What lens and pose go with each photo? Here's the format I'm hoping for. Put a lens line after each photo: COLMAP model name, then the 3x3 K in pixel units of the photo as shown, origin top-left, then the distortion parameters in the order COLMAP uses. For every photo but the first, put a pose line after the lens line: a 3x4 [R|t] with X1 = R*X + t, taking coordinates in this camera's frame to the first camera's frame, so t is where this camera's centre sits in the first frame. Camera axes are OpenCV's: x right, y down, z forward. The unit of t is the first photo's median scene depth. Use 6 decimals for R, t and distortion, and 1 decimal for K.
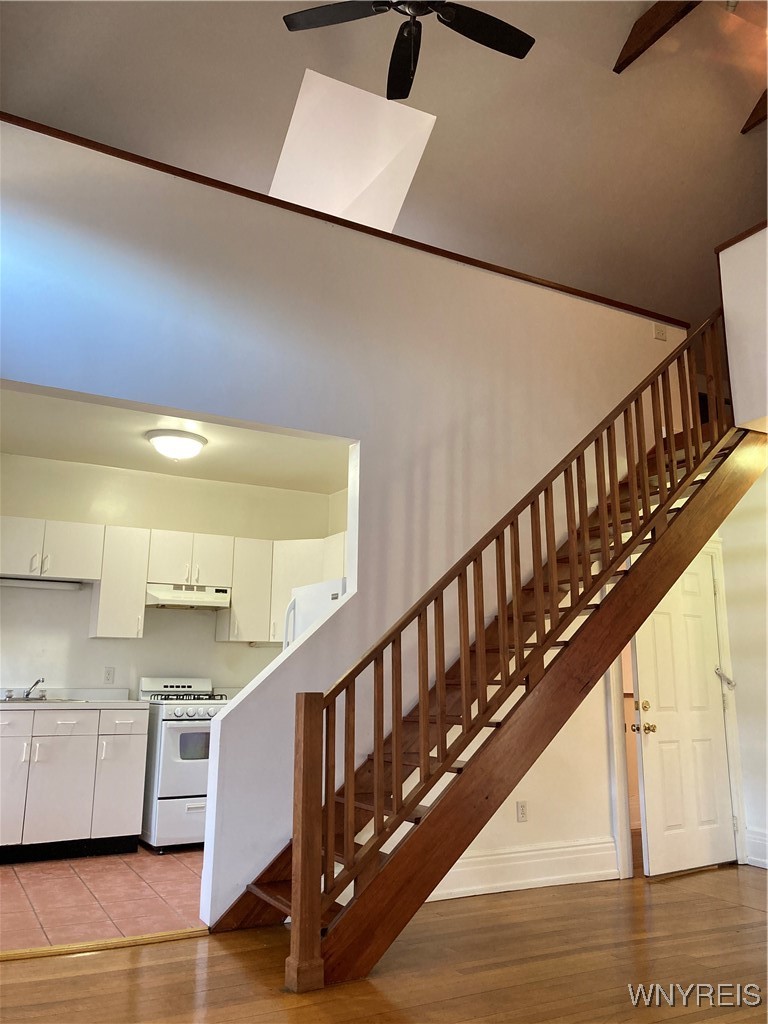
lens RADIAL K [[838.1, 0, 387.1], [0, 838.1, 507.9], [0, 0, 1]] dist [0.052705, -0.050605]
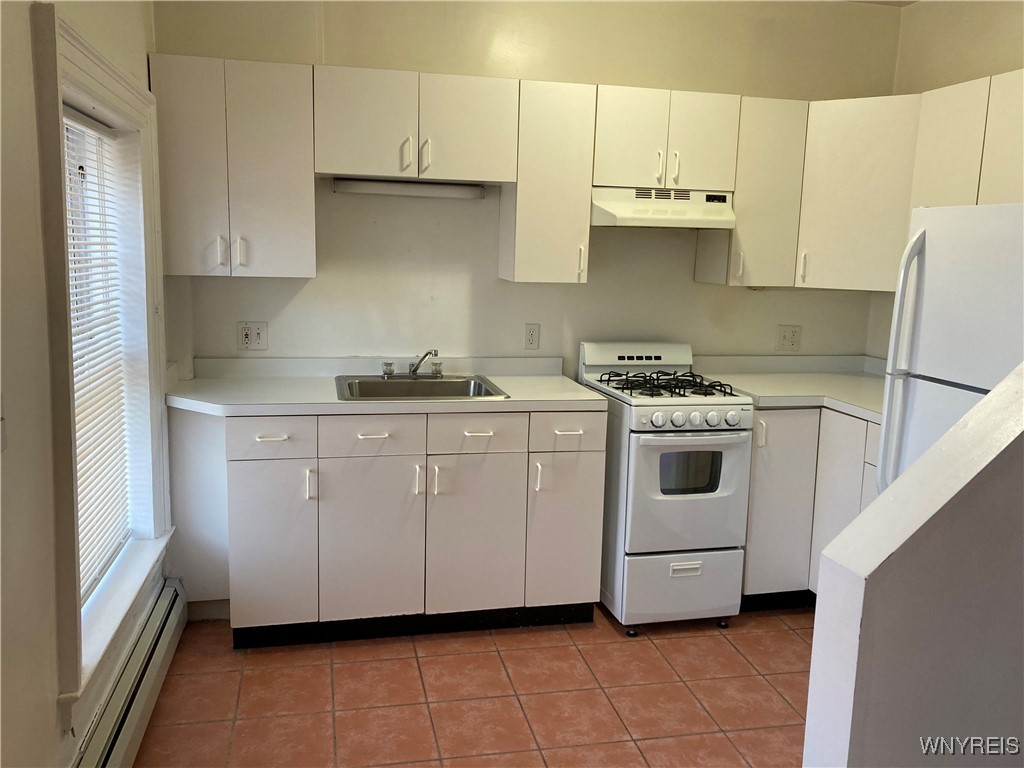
lens RADIAL K [[838.1, 0, 514.4], [0, 838.1, 384.5], [0, 0, 1]] dist [0.052705, -0.050605]
pose [[0.960760, 0.063616, -0.269989, -0.177311], [0.035987, 0.936532, 0.348731, 0.014789], [0.275038, -0.344763, 0.897493, 0.438791]]
